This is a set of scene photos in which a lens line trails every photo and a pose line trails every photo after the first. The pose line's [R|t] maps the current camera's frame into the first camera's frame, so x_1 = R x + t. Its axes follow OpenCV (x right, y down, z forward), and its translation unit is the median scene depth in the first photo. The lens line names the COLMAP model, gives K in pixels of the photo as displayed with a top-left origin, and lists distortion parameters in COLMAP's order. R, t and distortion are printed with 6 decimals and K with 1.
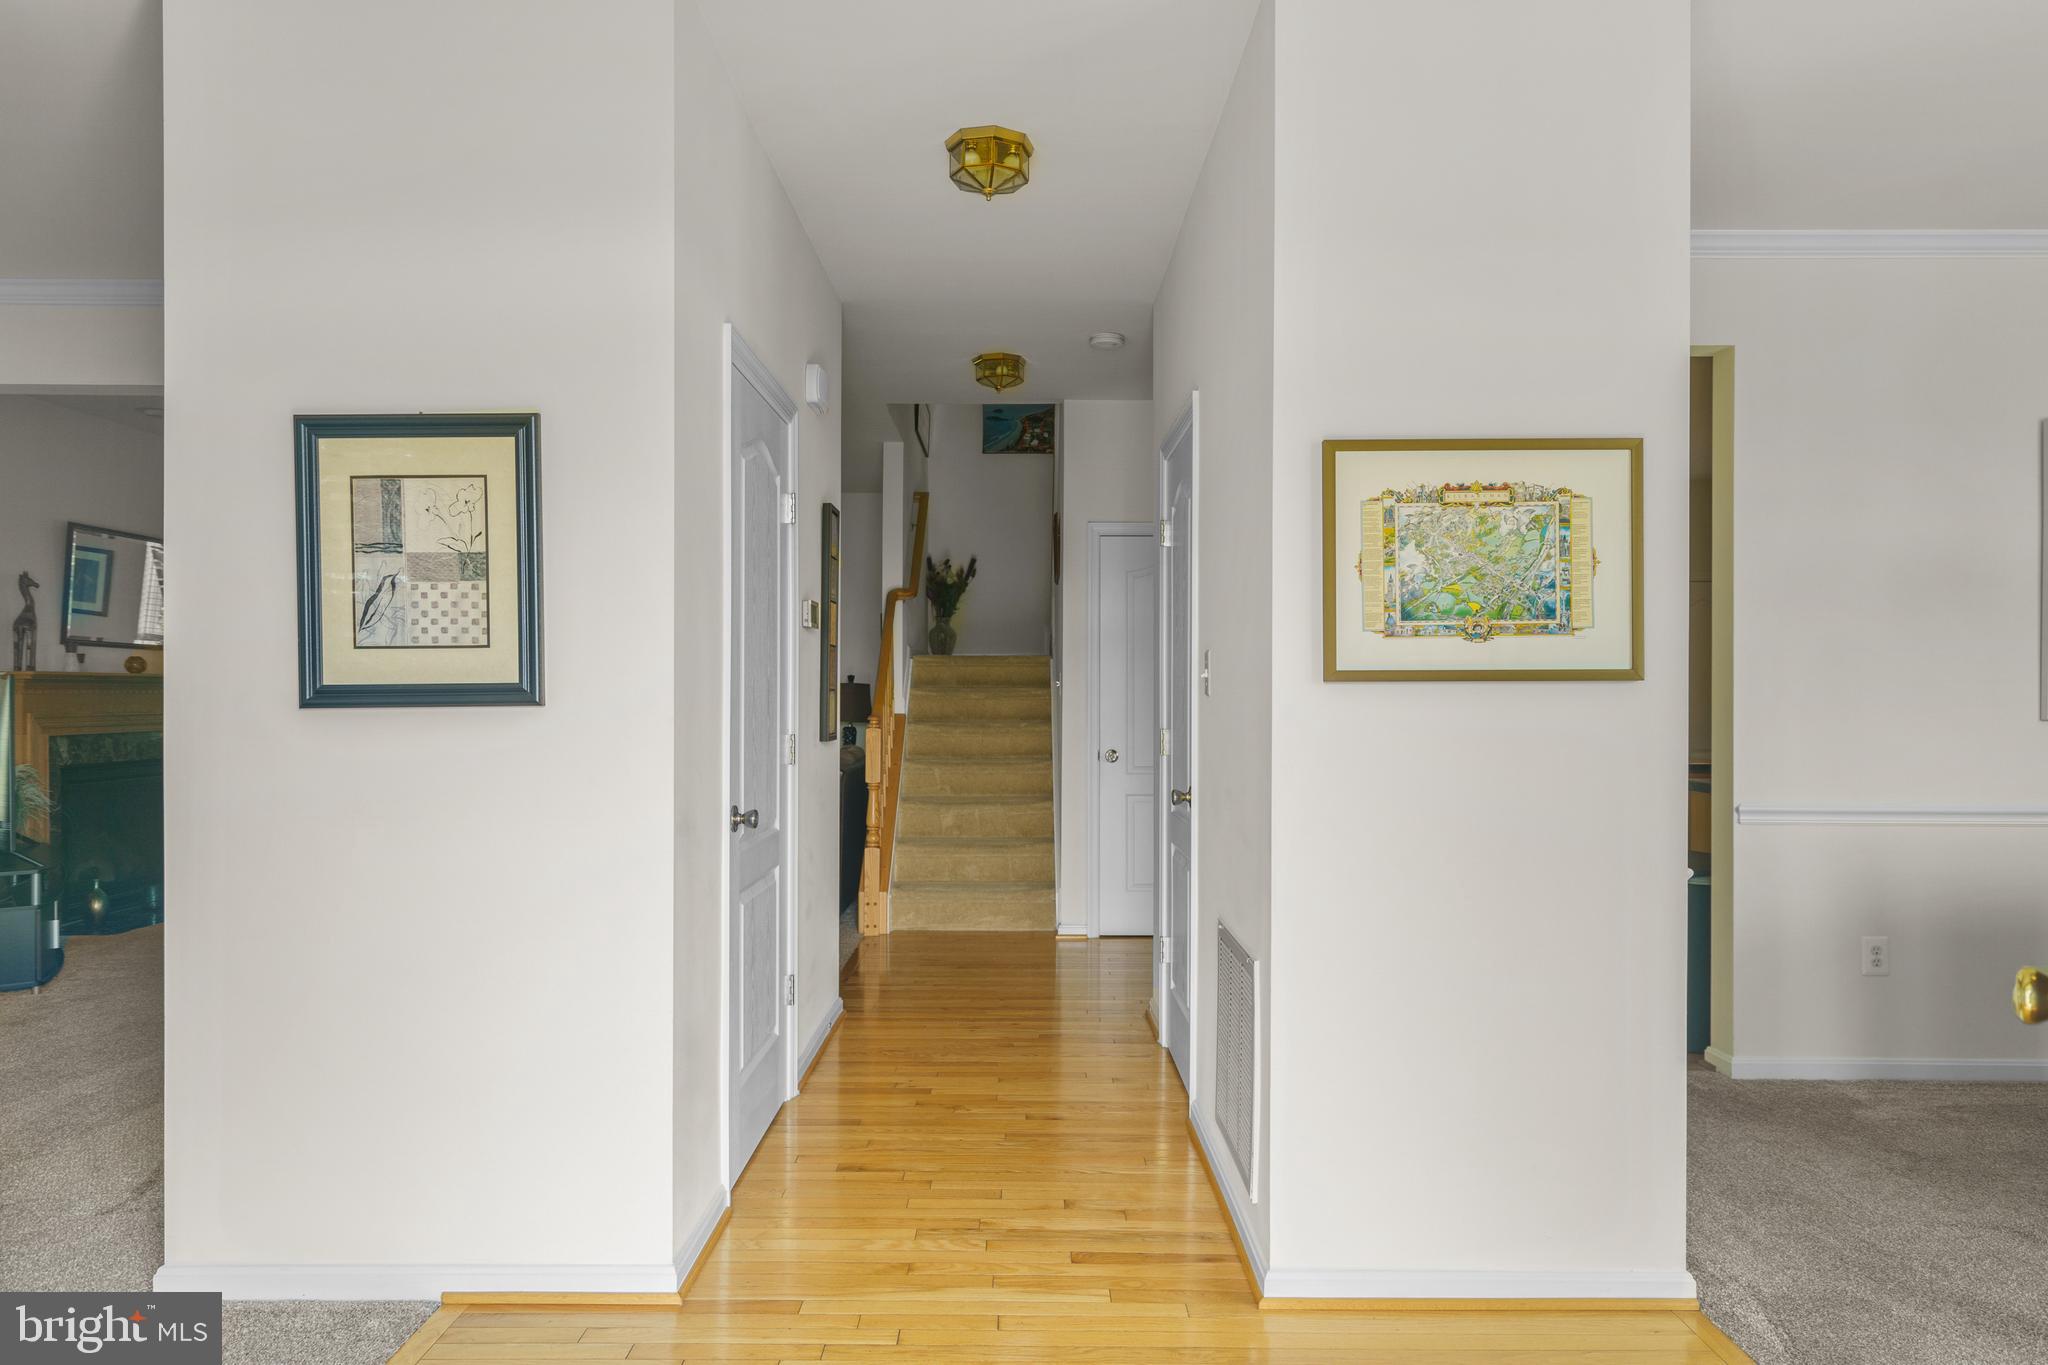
lens RADIAL K [[1253.8, 0, 1018.7], [0, 1253.8, 677.7], [0, 0, 1]] dist [0.004120, -0.001260]
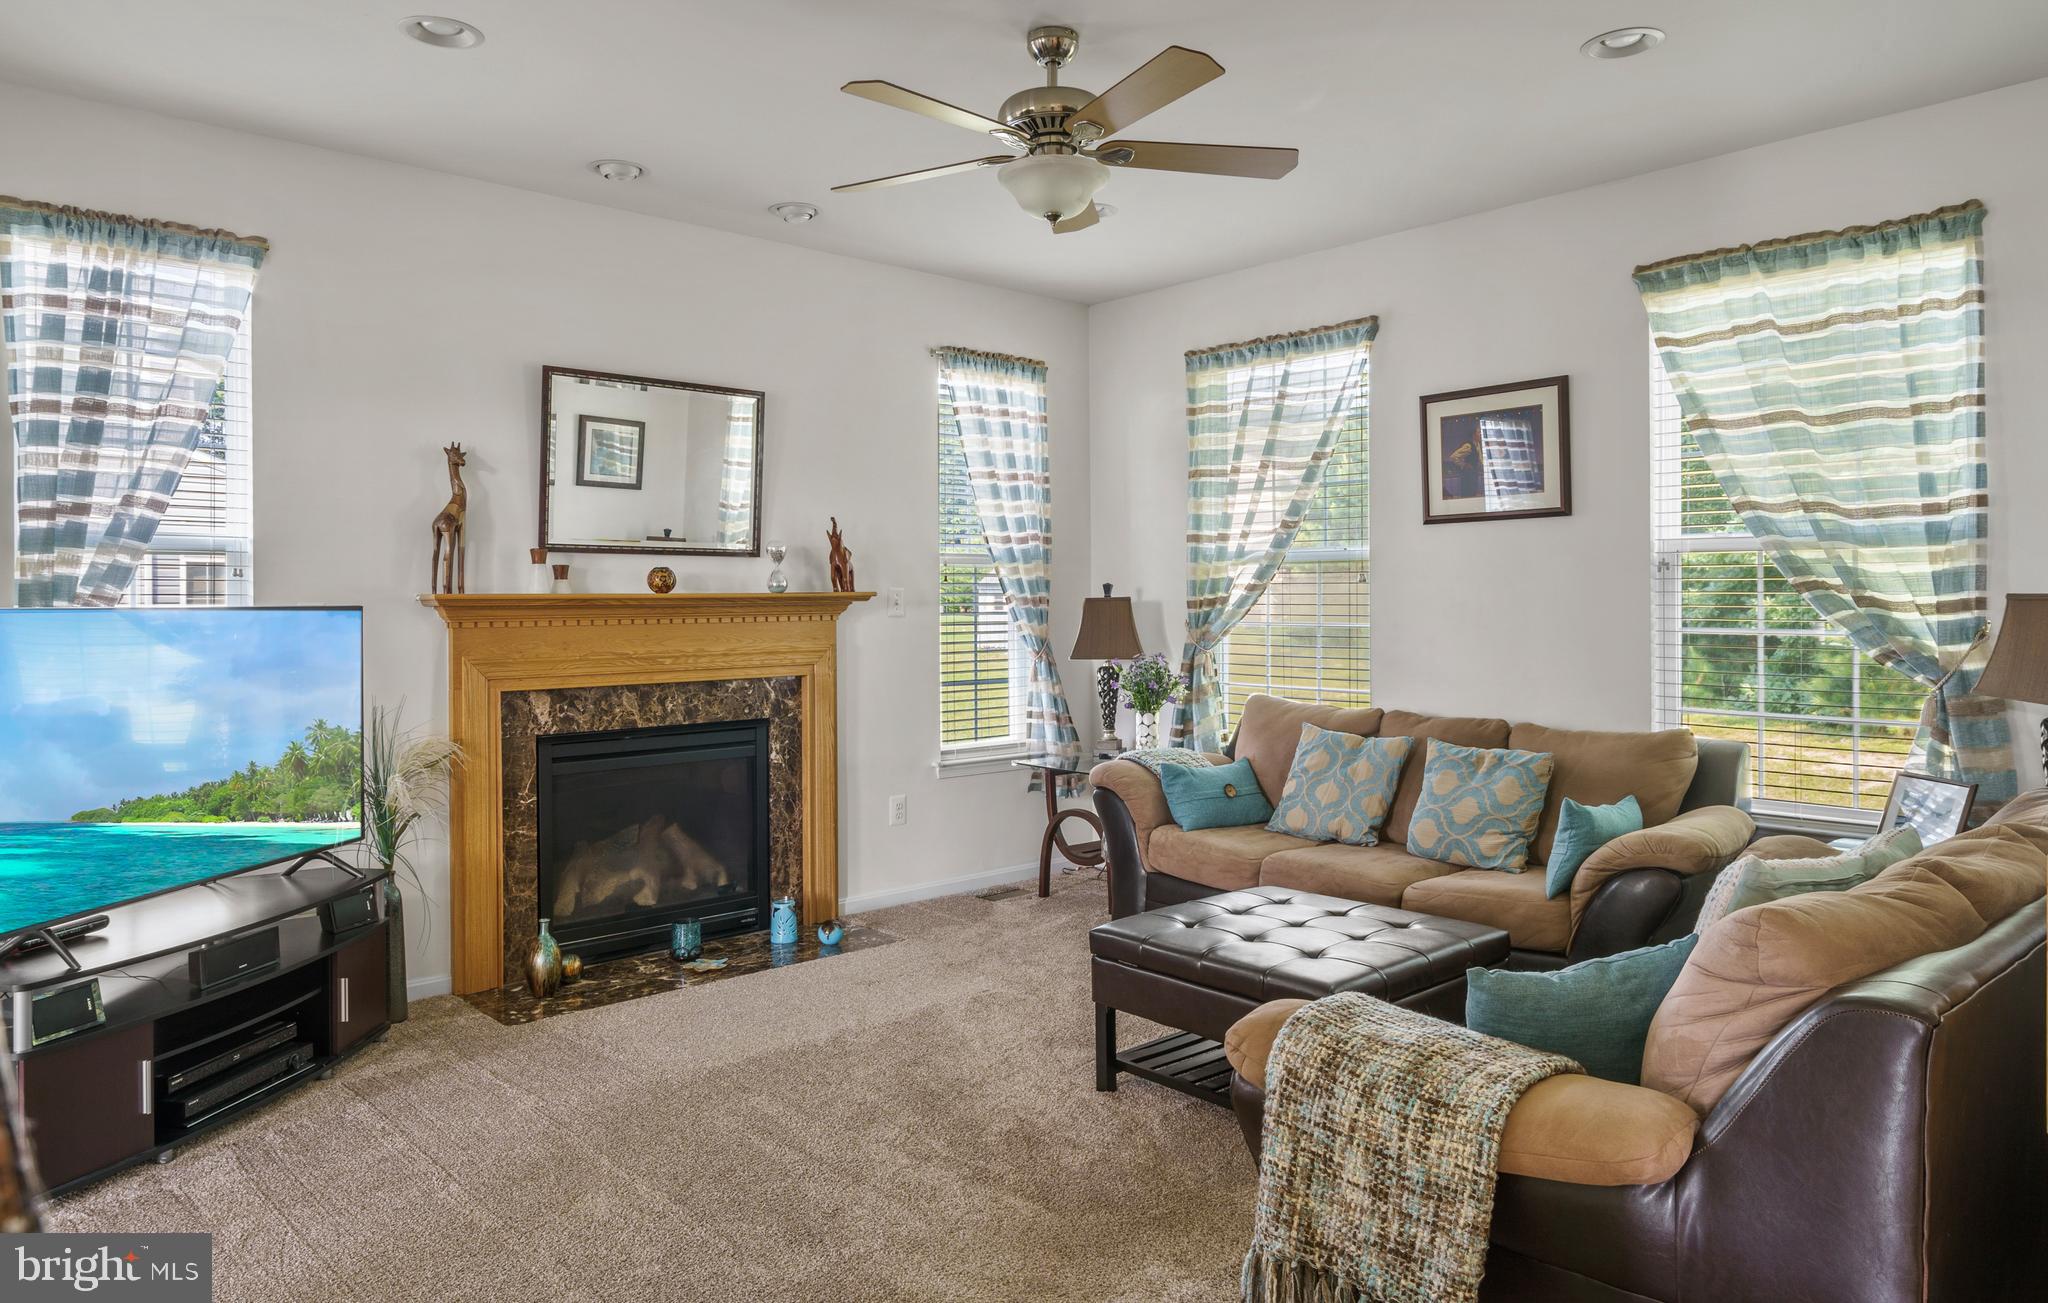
lens RADIAL K [[1304.6, 0, 1022.2], [0, 1304.6, 640.1], [0, 0, 1]] dist [0.004372, 0.000820]
pose [[0.672276, 0.021247, -0.739996, -0.080108], [0.012964, 0.999097, 0.040464, -0.004661], [0.740187, -0.036796, 0.671393, 0.718853]]
